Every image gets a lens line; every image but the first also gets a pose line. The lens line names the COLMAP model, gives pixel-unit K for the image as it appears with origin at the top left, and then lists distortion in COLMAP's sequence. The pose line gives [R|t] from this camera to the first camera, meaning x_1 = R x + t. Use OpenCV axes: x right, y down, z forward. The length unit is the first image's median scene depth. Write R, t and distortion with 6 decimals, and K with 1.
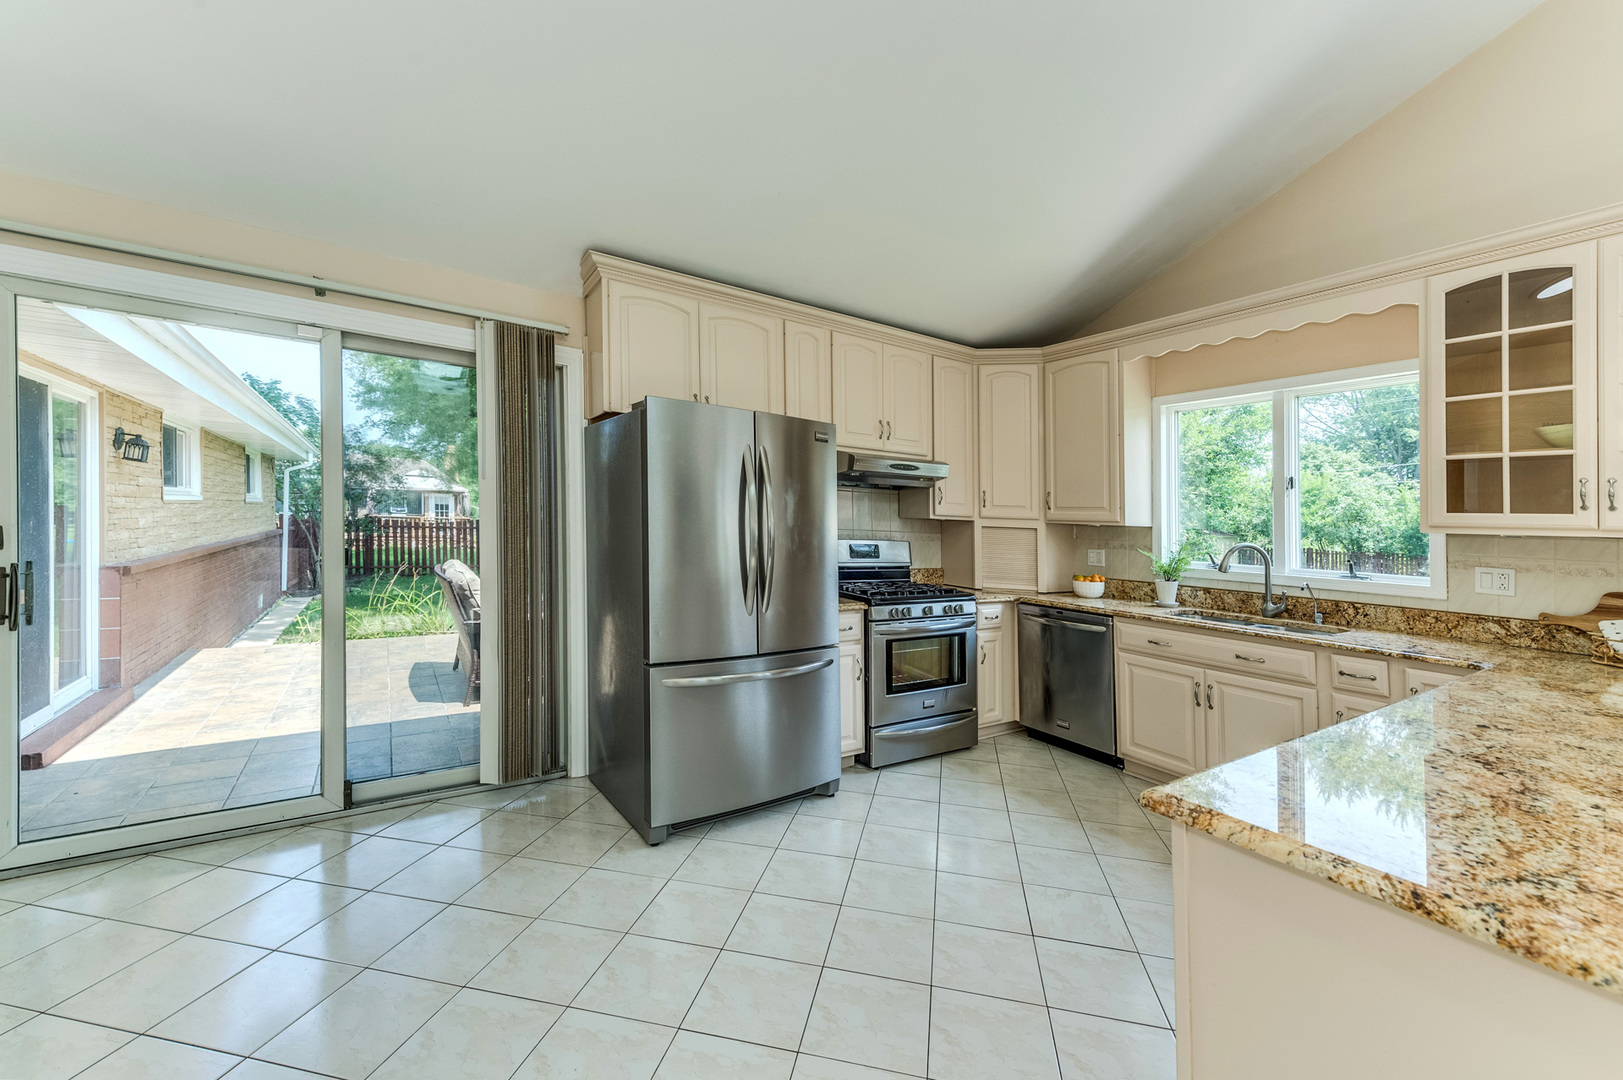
lens RADIAL K [[656.7, 0, 813.0], [0, 656.7, 570.9], [0, 0, 1]] dist [0.010912, -0.000219]
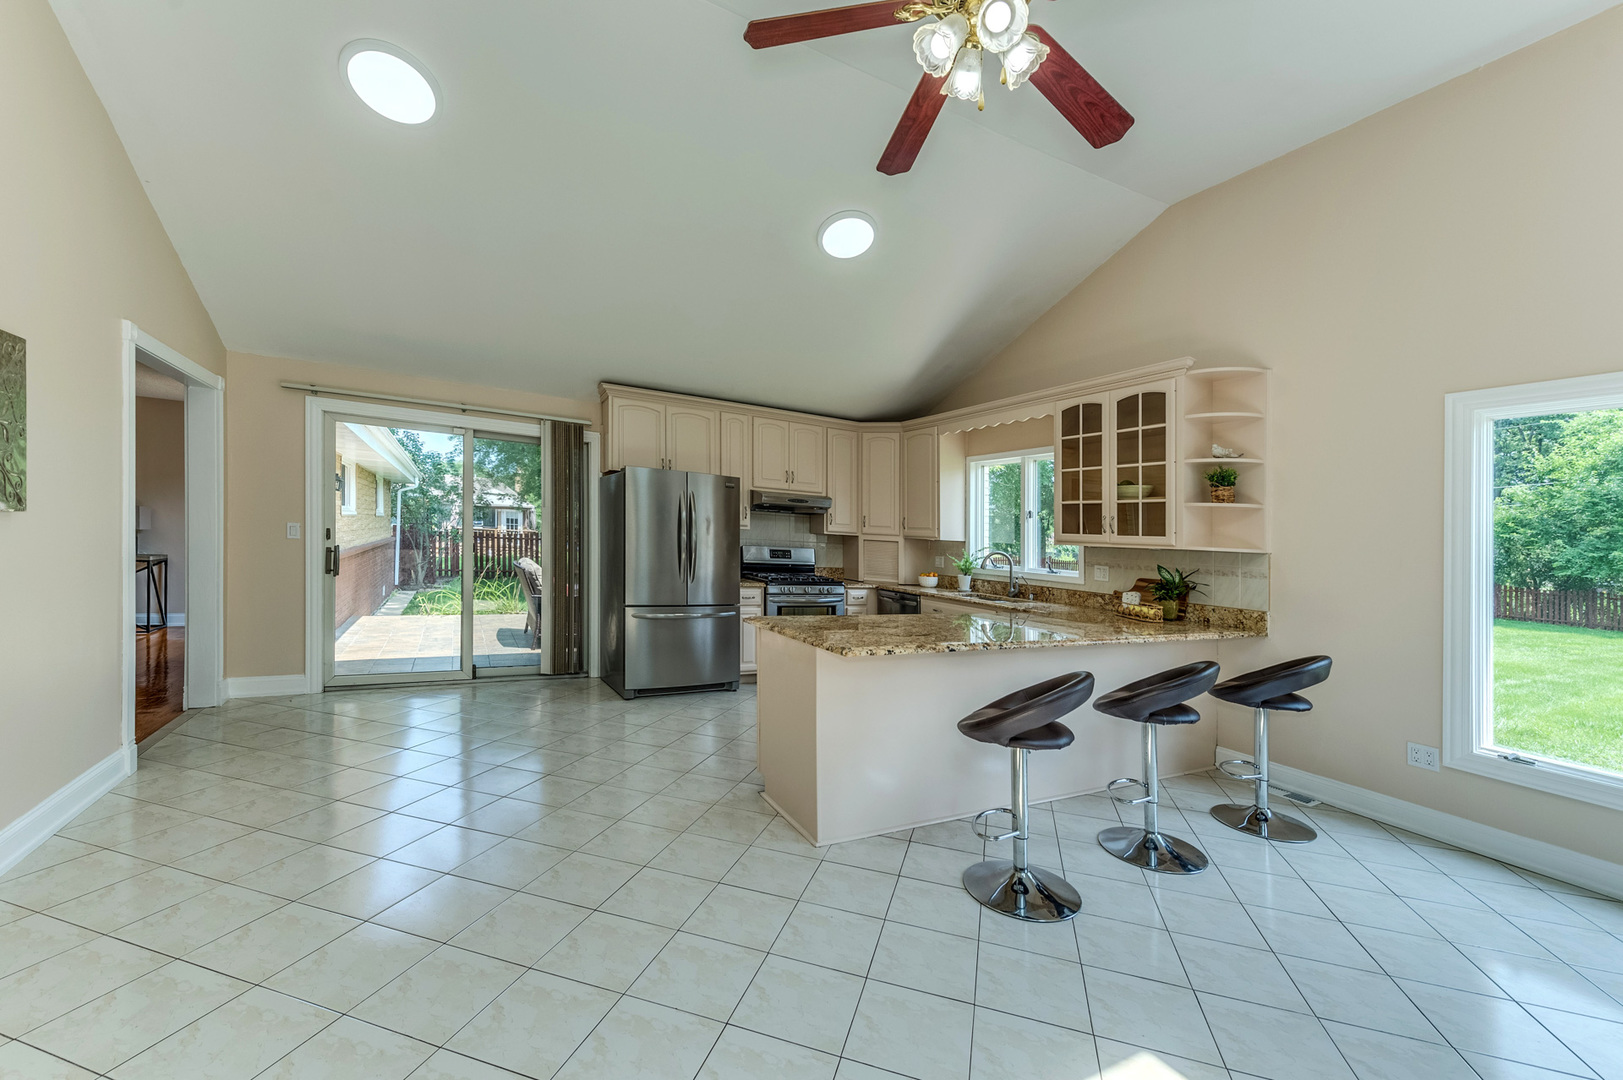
lens RADIAL K [[644.5, 0, 813.3], [0, 644.5, 603.9], [0, 0, 1]] dist [-0.001089, -0.000130]
pose [[0.997111, 0.023318, -0.072296, 0.289340], [-0.021554, 0.999453, 0.025085, 0.051610], [0.072841, -0.023454, 0.997068, -0.557730]]
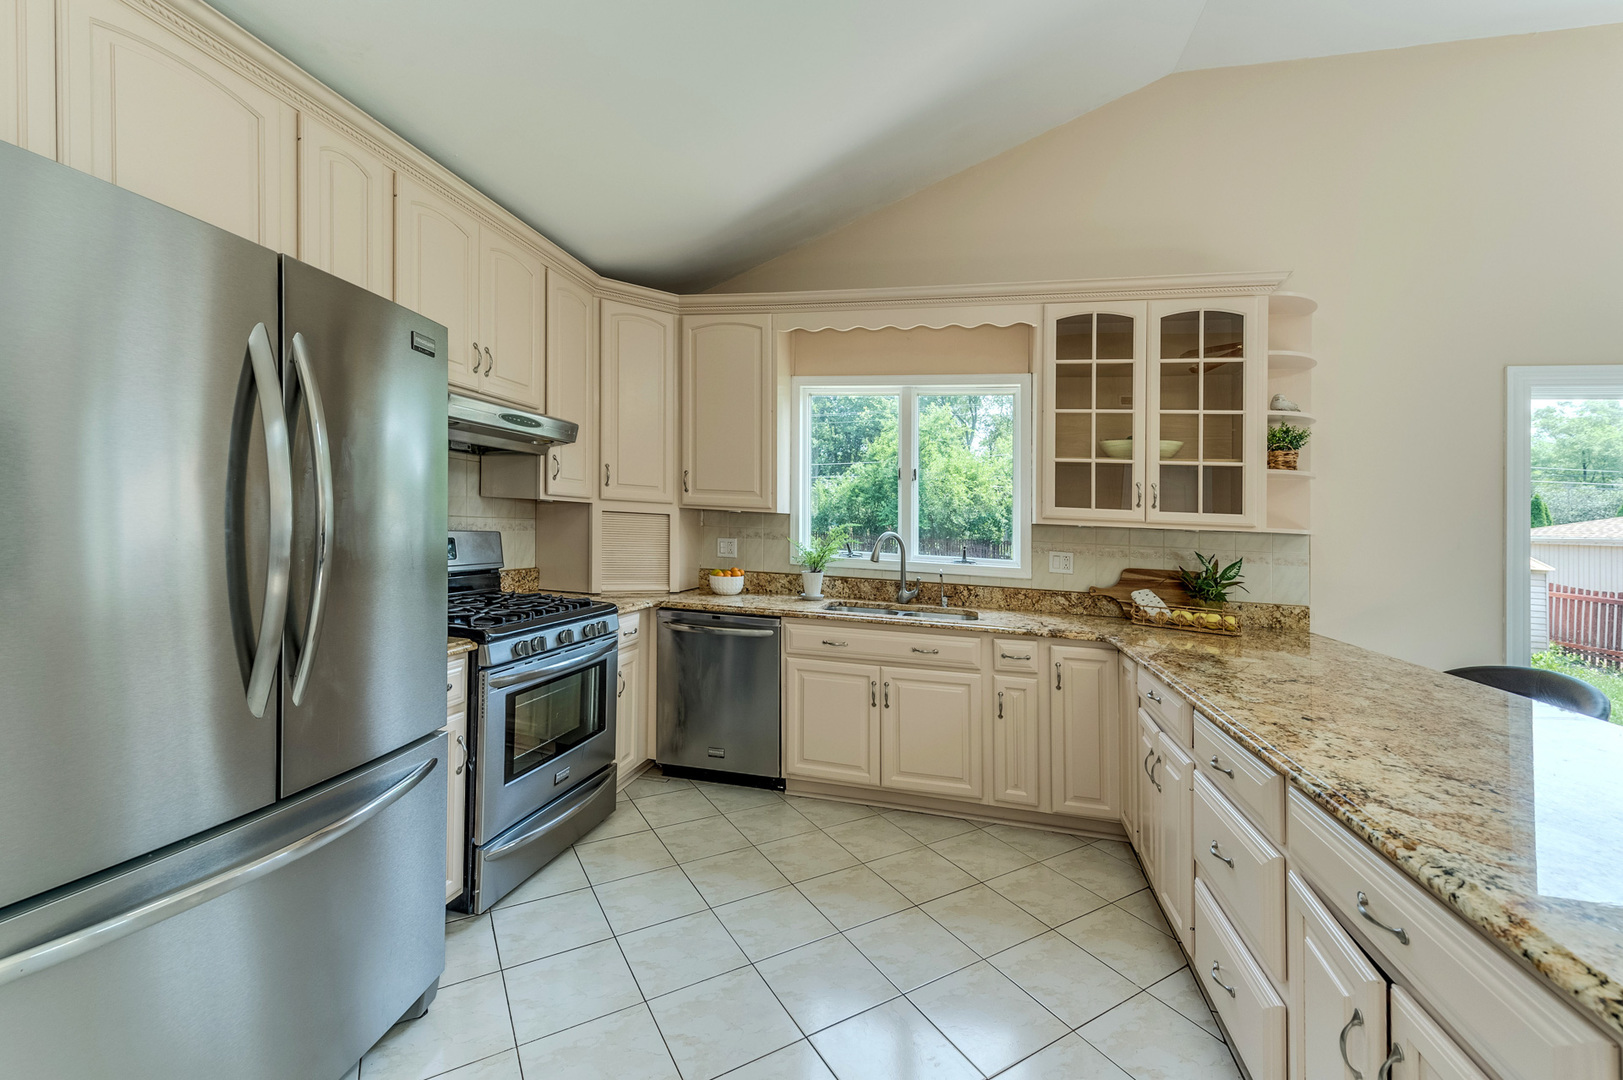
lens RADIAL K [[652.6, 0, 823.8], [0, 652.6, 521.6], [0, 0, 1]] dist [0.016159, 0.000028]
pose [[0.713373, -0.000535, 0.700784, -0.101870], [0.032299, 0.998962, -0.032117, -0.026159], [-0.700040, 0.045546, 0.712650, 0.322870]]
